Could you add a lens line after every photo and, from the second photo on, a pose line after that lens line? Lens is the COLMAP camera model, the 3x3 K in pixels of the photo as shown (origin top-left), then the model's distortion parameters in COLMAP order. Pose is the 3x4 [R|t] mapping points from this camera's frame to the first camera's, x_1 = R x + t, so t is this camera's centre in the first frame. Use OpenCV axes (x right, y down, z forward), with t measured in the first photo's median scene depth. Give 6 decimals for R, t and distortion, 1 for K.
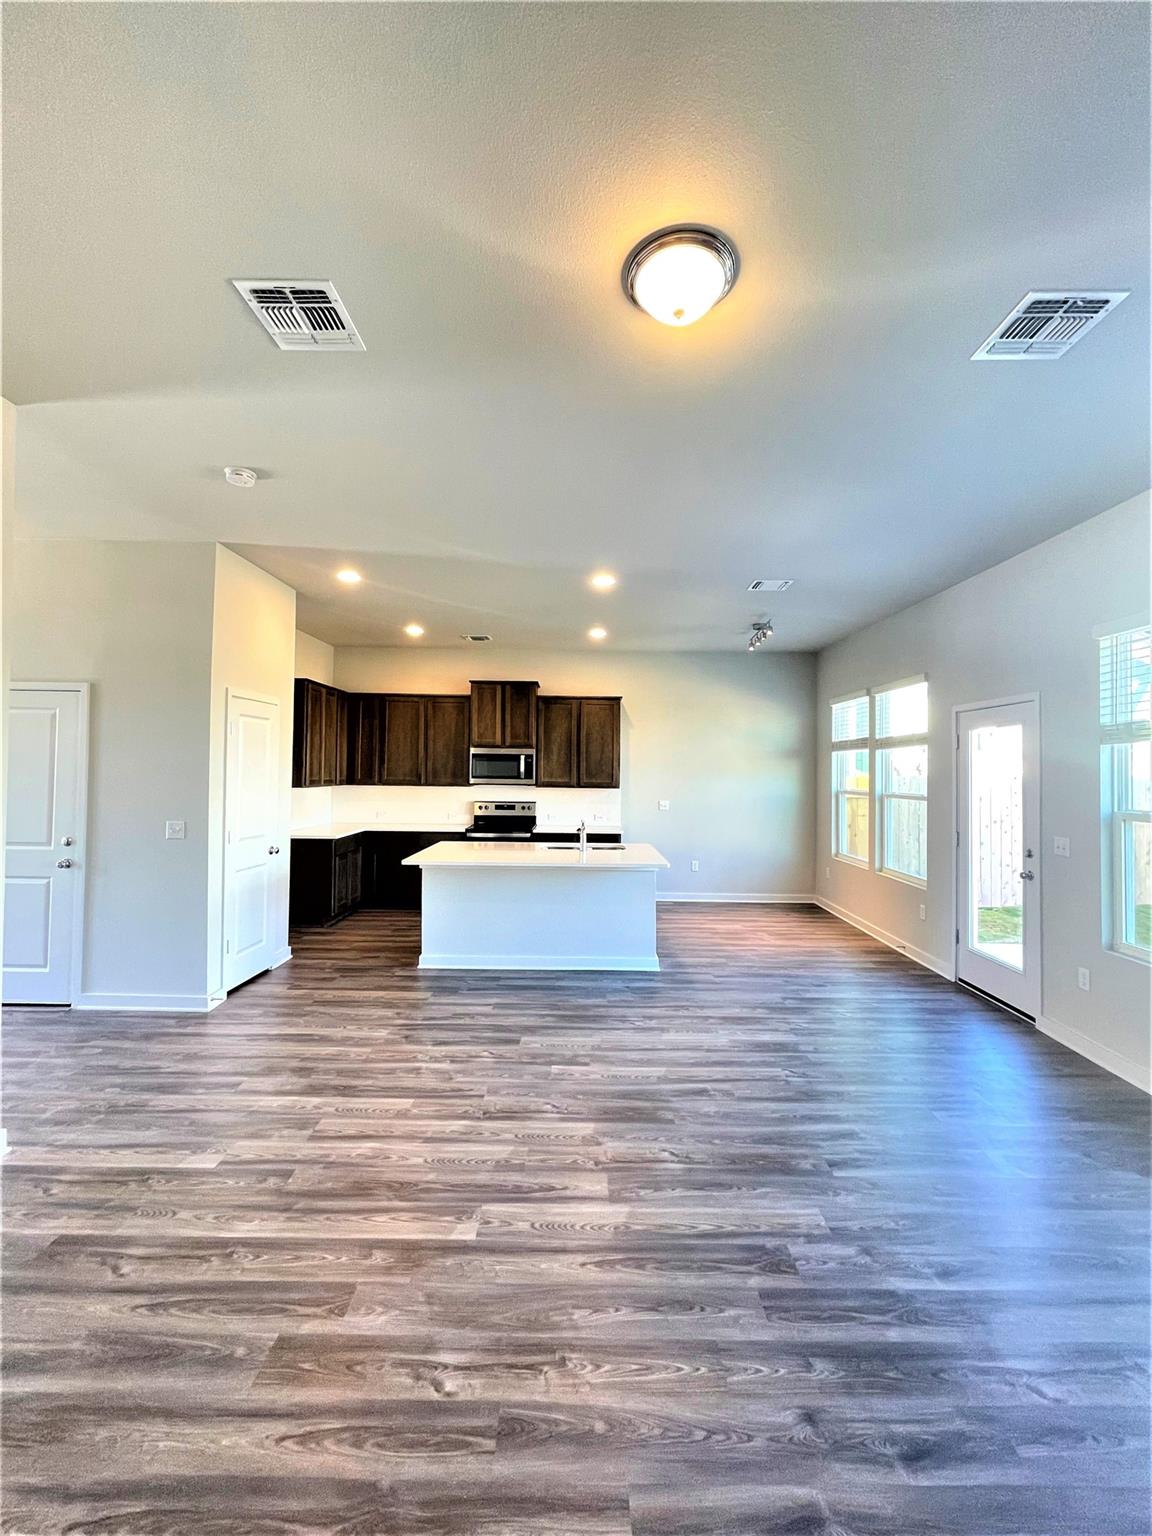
lens RADIAL K [[620.5, 0, 579.0], [0, 620.5, 766.3], [0, 0, 1]] dist [-0.002239, -0.000078]
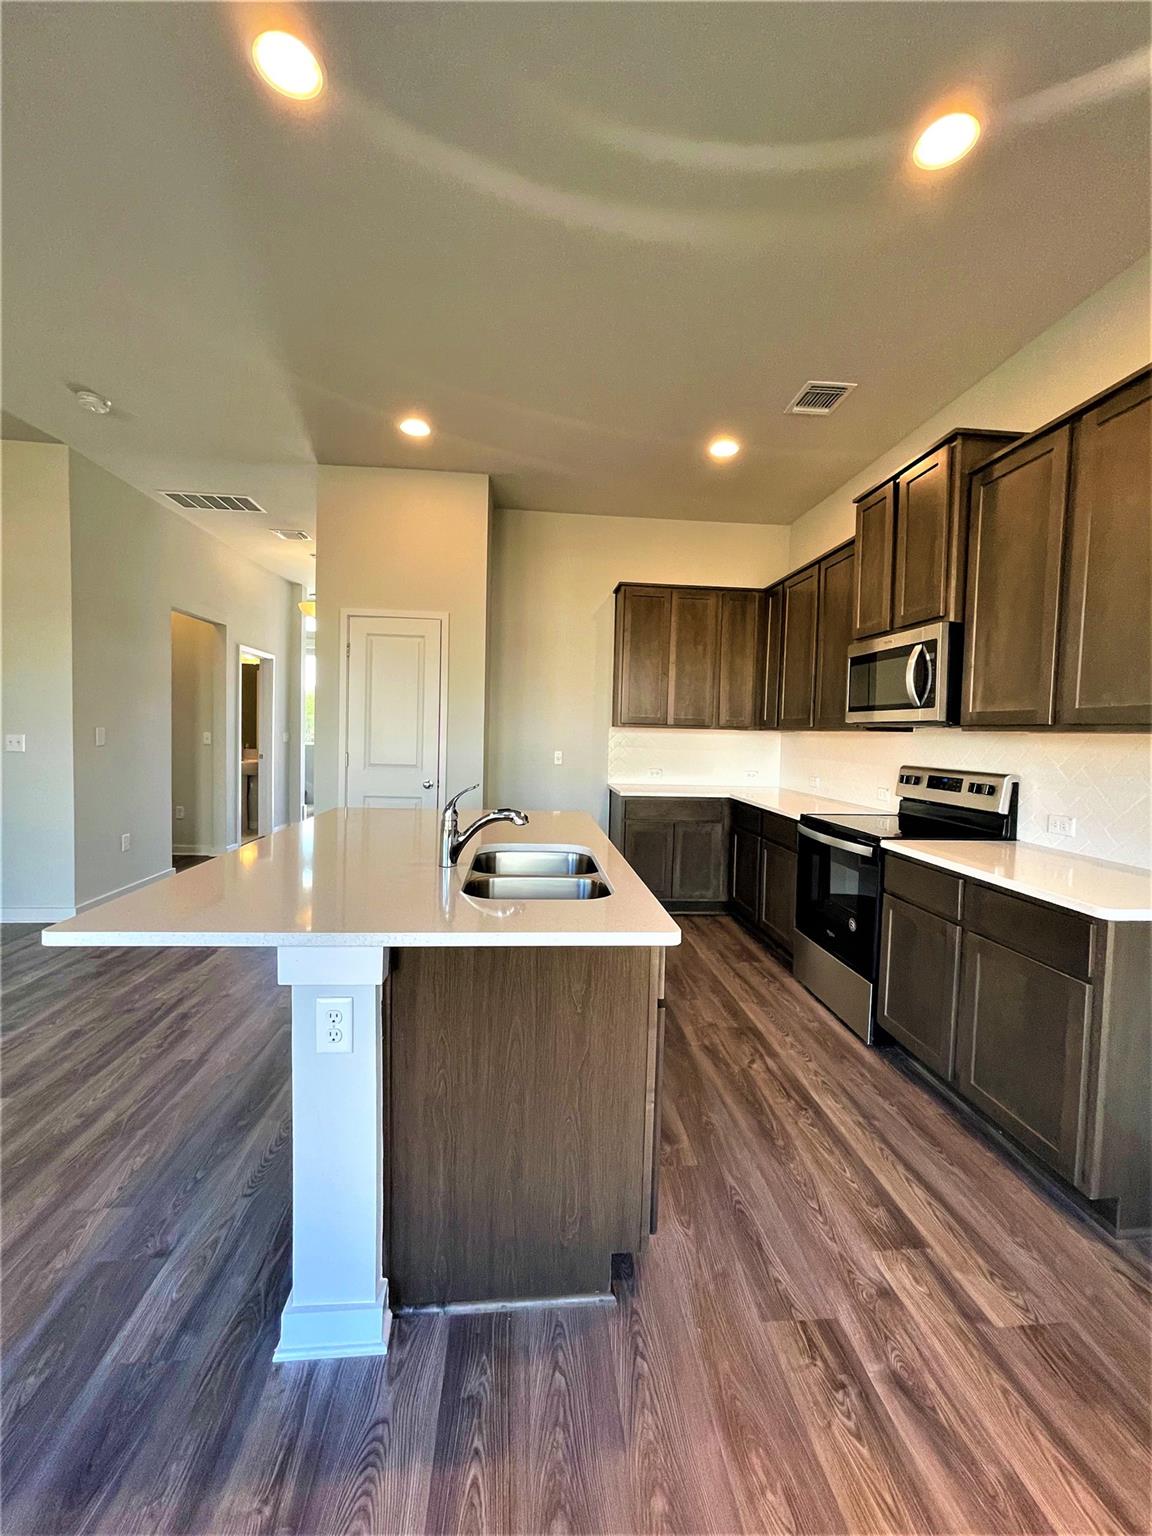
lens RADIAL K [[603.7, 0, 571.8], [0, 603.7, 779.7], [0, 0, 1]] dist [0.012583, 0.000384]
pose [[0.076846, 0.077527, -0.994024, 0.266060], [-0.007023, 0.996990, 0.077216, 0.036790], [0.997018, 0.001047, 0.077159, 0.760794]]
